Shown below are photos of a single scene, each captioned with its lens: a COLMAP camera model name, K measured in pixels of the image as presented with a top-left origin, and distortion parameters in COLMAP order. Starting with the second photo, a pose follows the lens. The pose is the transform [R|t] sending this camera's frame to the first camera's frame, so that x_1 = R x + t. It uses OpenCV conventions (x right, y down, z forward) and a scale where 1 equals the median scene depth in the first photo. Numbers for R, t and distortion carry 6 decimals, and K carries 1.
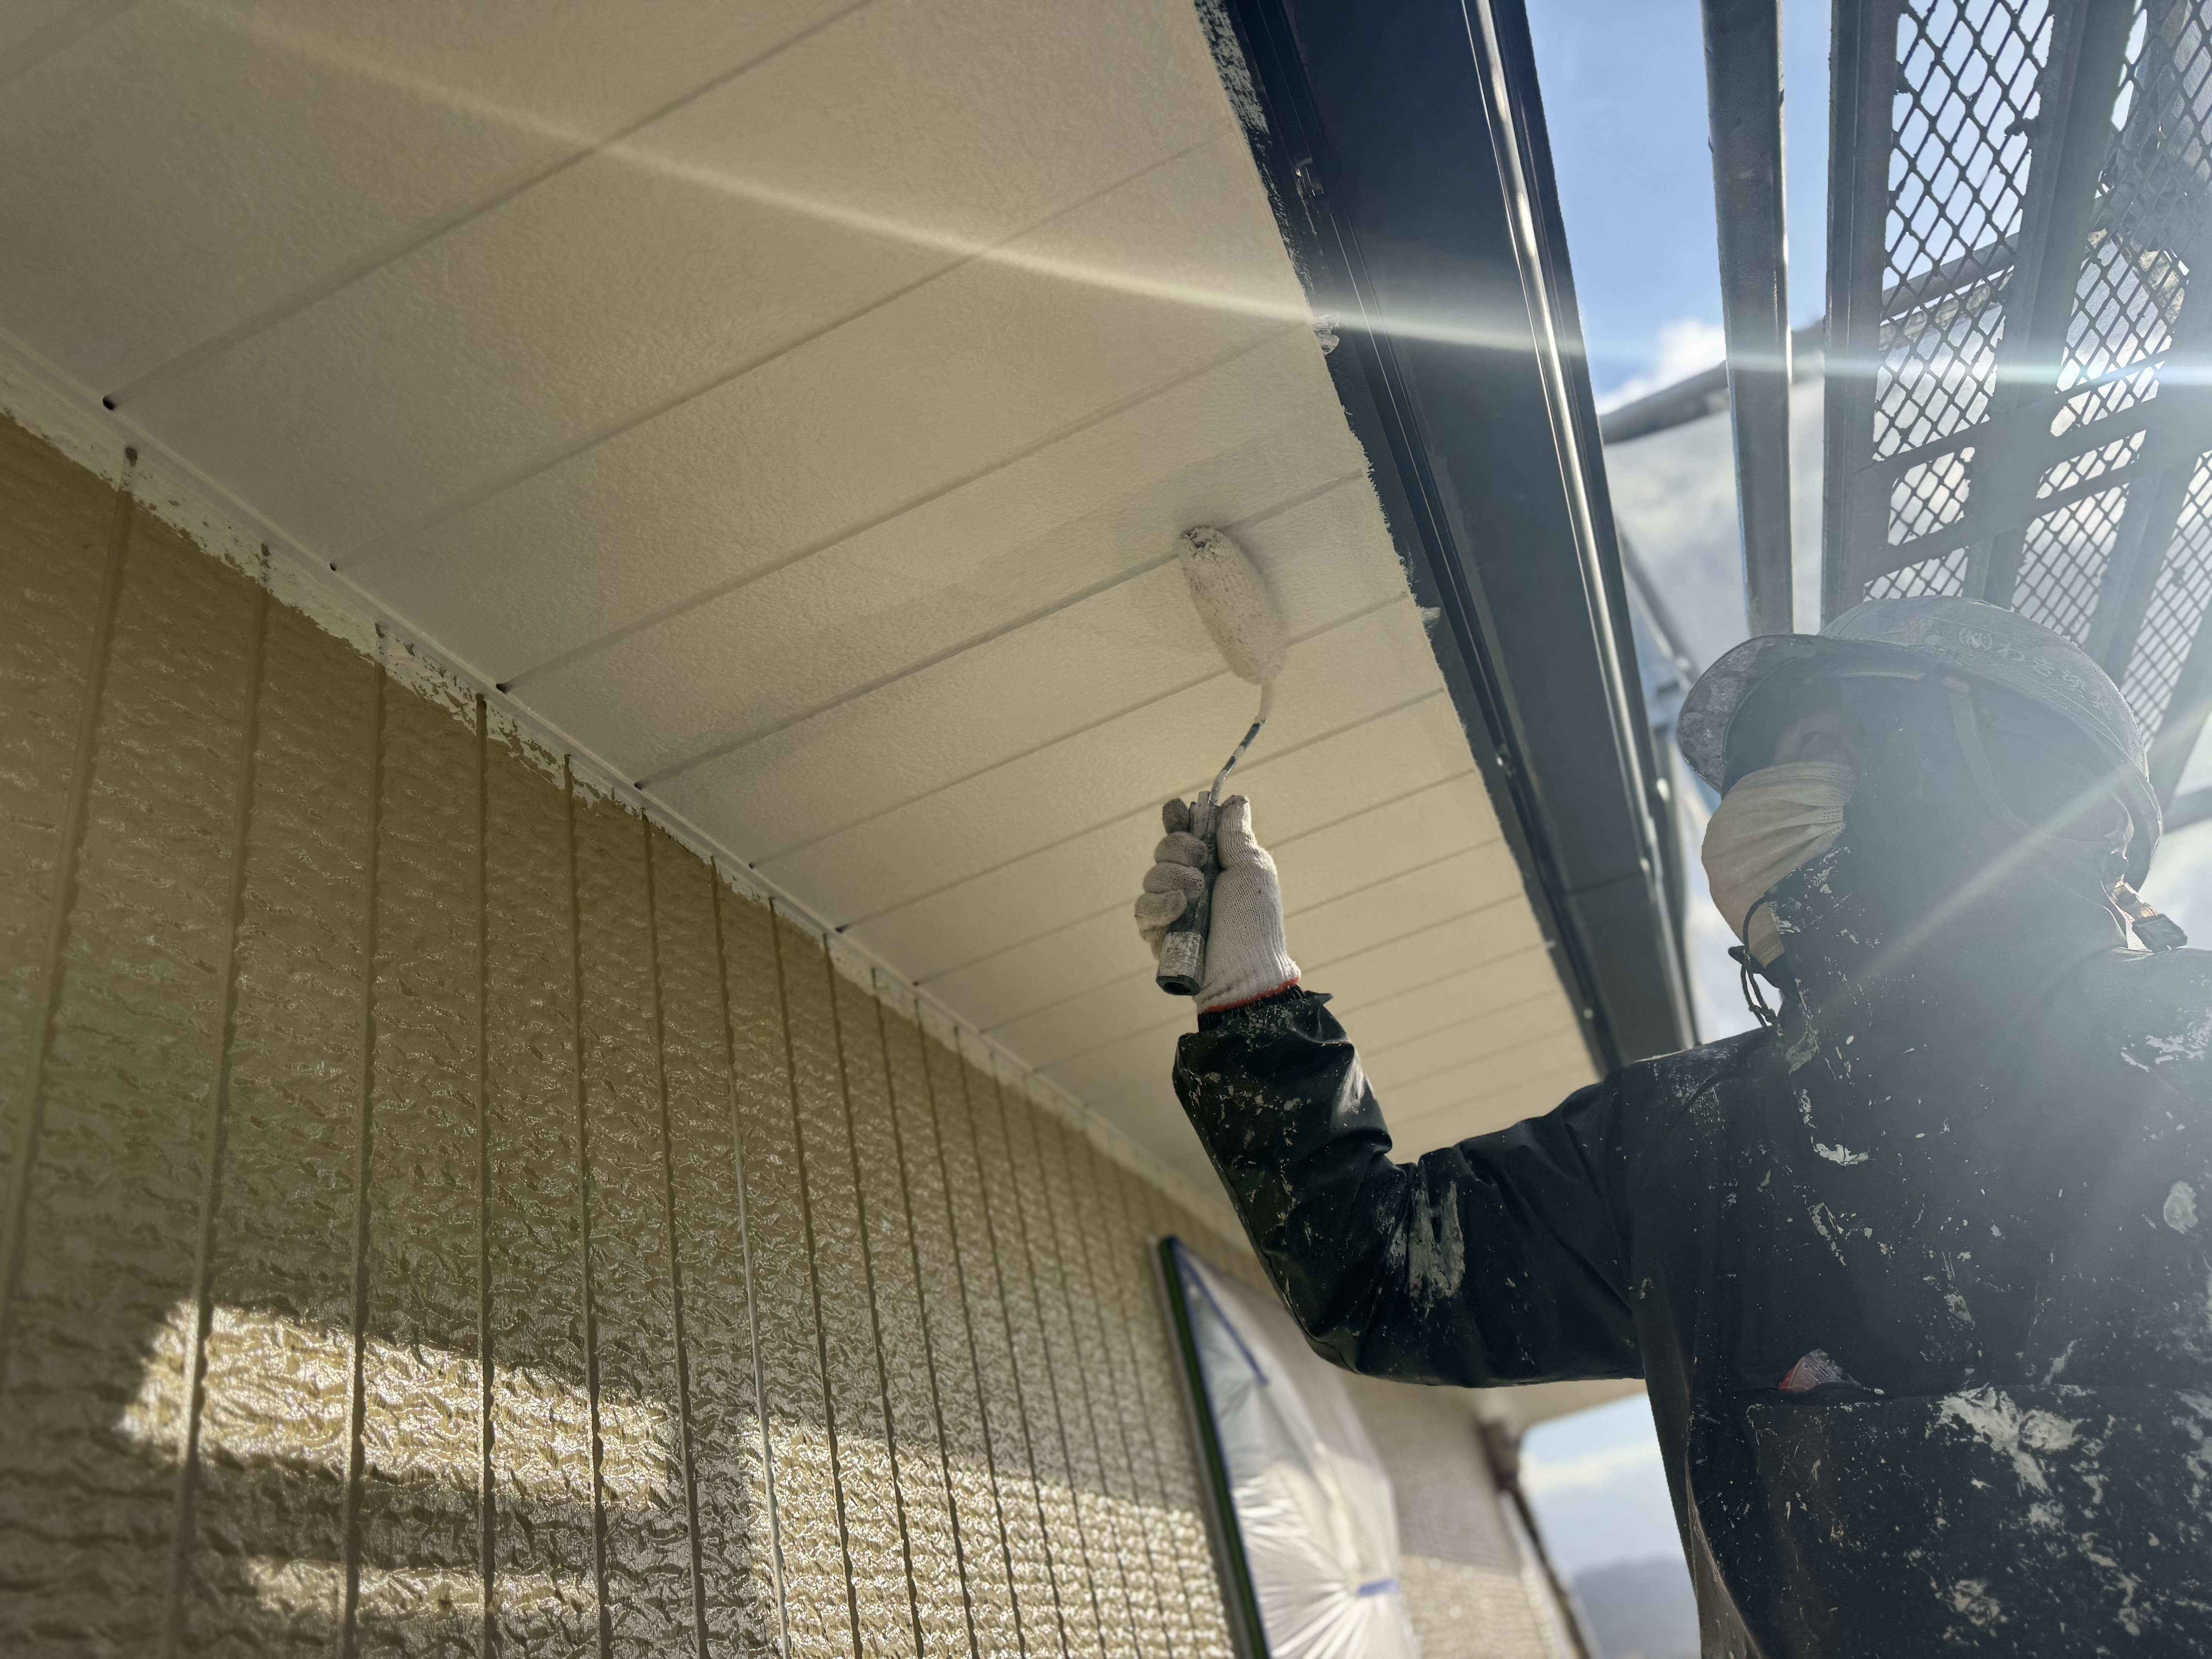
lens RADIAL K [[1579.1, 0, 1107.0], [0, 1579.1, 832.4], [0, 0, 1]] dist [-0.013155, -0.005471]
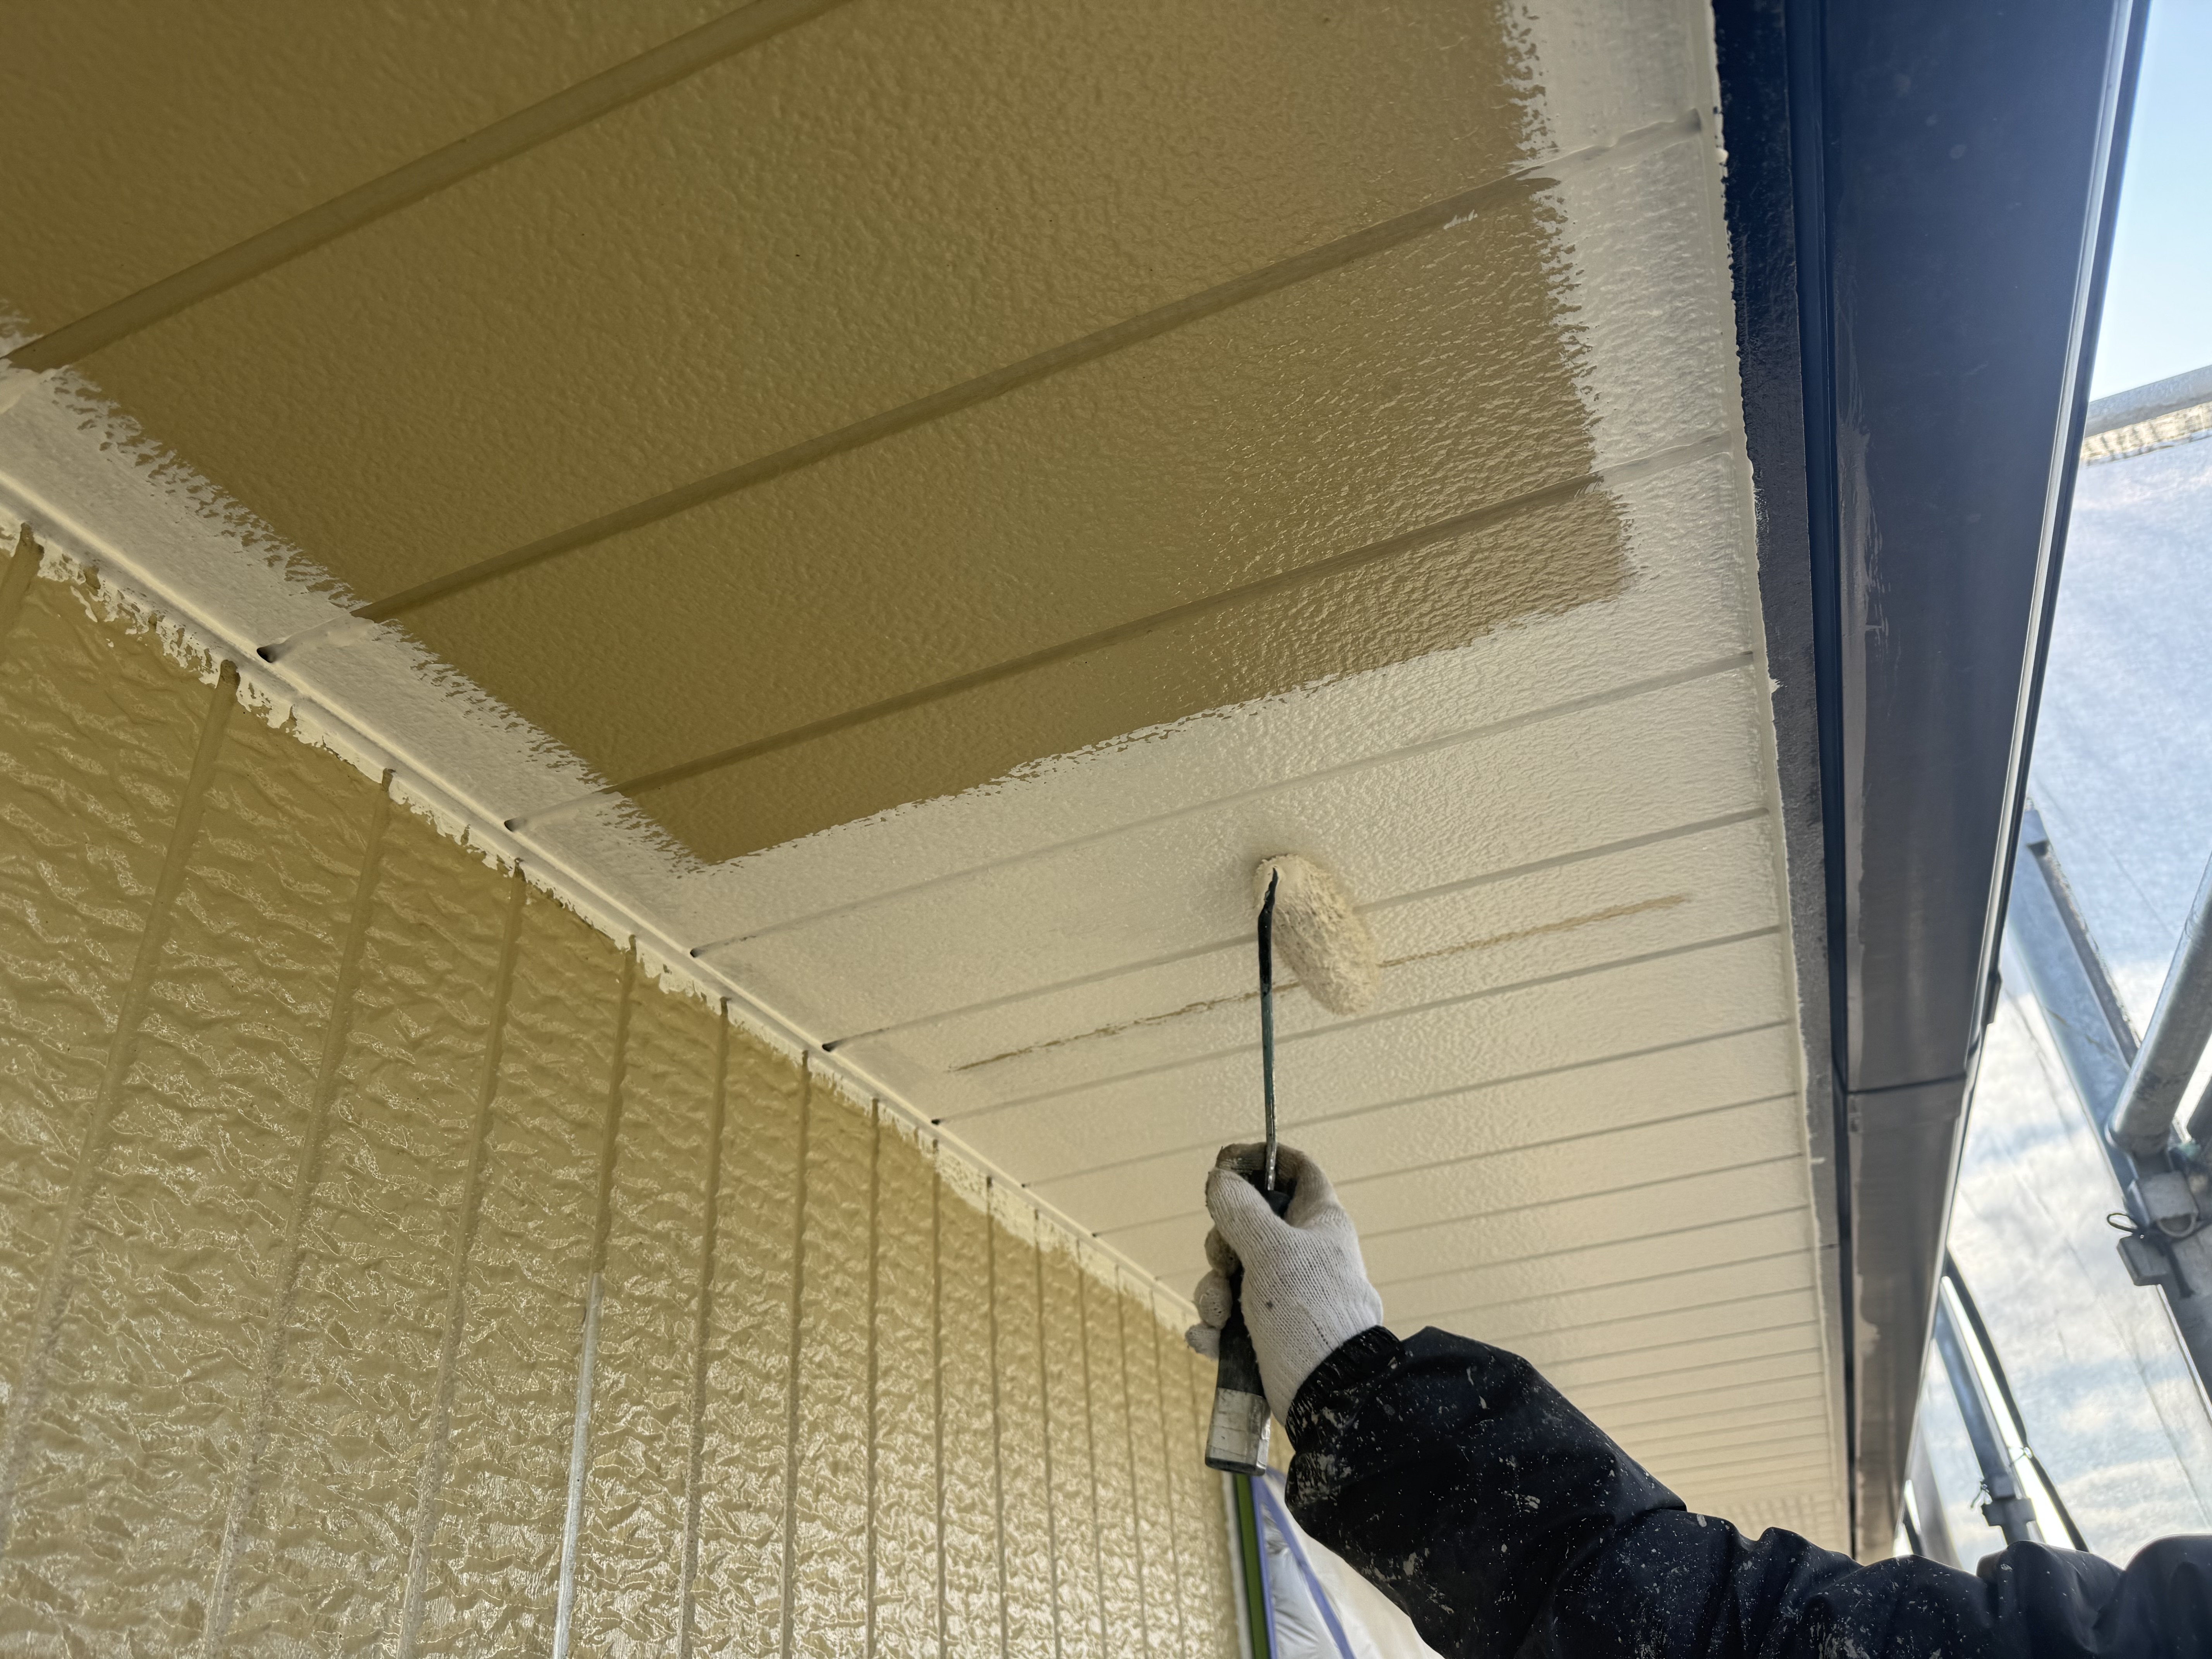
lens RADIAL K [[1579.1, 0, 1103.0], [0, 1579.1, 828.1], [0, 0, 1]] dist [-0.013155, -0.005471]
pose [[0.990624, 0.109556, -0.081623, -0.001371], [-0.111358, 0.993620, -0.017838, -0.040405], [0.079148, 0.026761, 0.996504, 0.337139]]
